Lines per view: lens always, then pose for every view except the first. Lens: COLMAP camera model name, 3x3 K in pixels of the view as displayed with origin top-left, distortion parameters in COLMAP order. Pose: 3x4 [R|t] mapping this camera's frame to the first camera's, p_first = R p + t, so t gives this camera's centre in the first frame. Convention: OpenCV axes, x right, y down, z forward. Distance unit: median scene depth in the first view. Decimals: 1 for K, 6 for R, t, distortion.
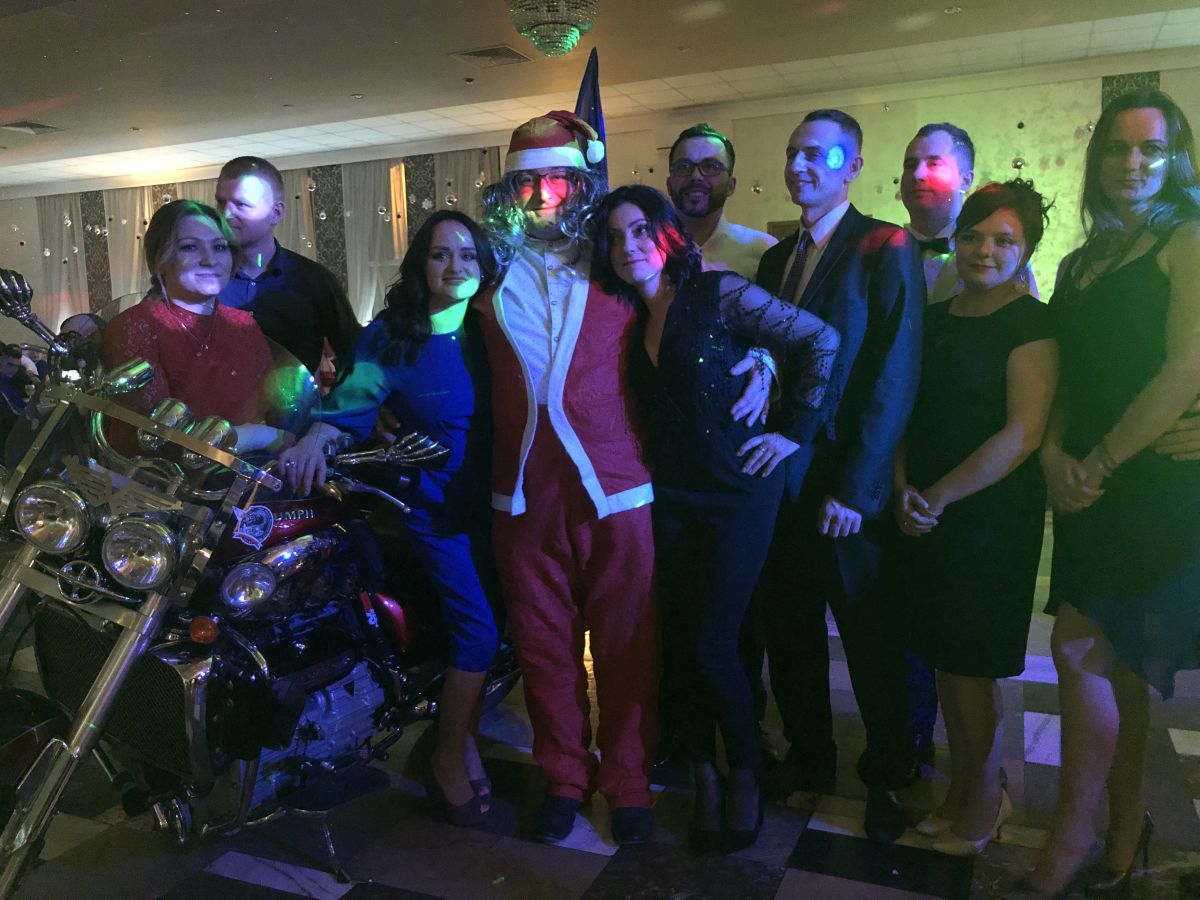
lens RADIAL K [[984.5, 0, 600.0], [0, 984.5, 450.0], [0, 0, 1]] dist [0.006801, 0.012818]
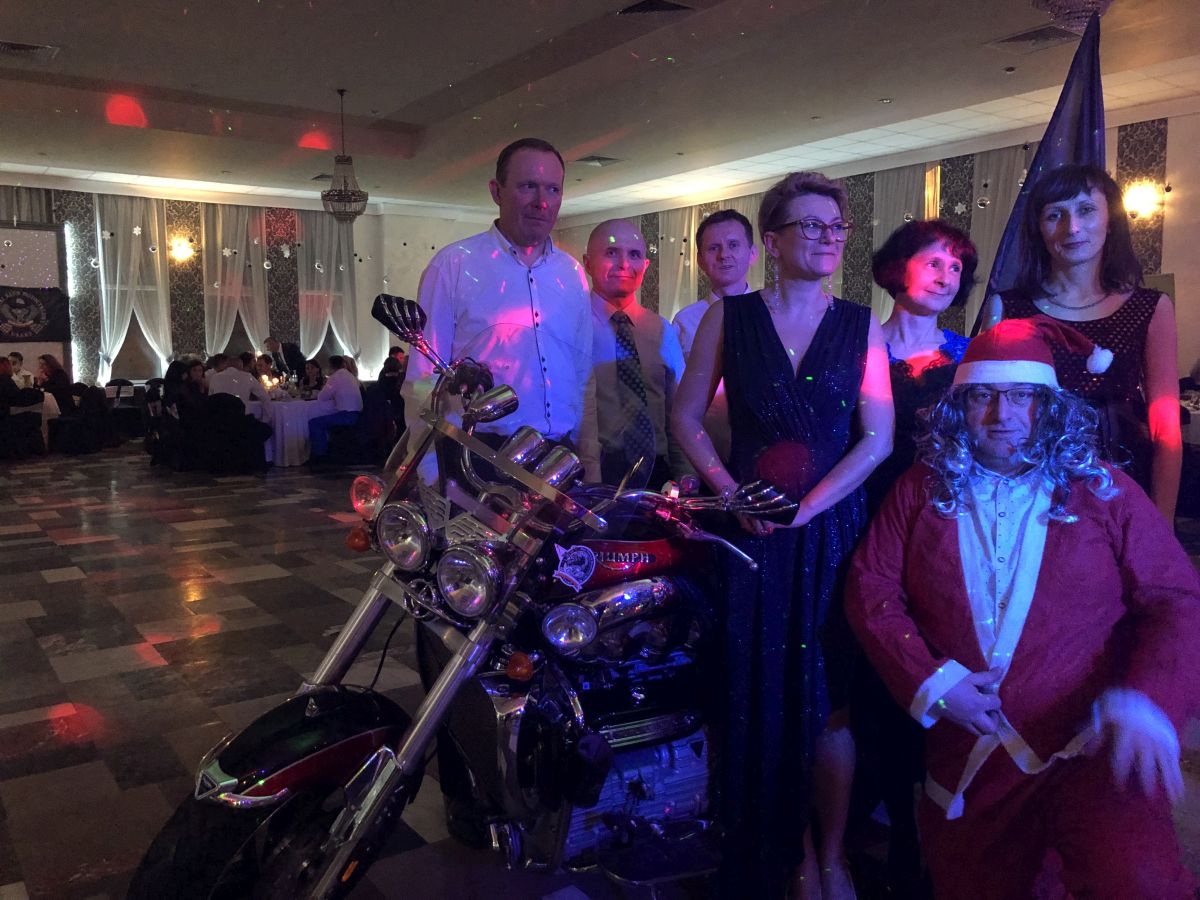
lens RADIAL K [[984.5, 0, 600.0], [0, 984.5, 450.0], [0, 0, 1]] dist [0.006801, 0.012818]
pose [[0.855355, 0.074097, -0.512716, 0.131613], [-0.078304, 0.996839, 0.013429, -0.044275], [0.512090, 0.028661, 0.858453, 0.177138]]
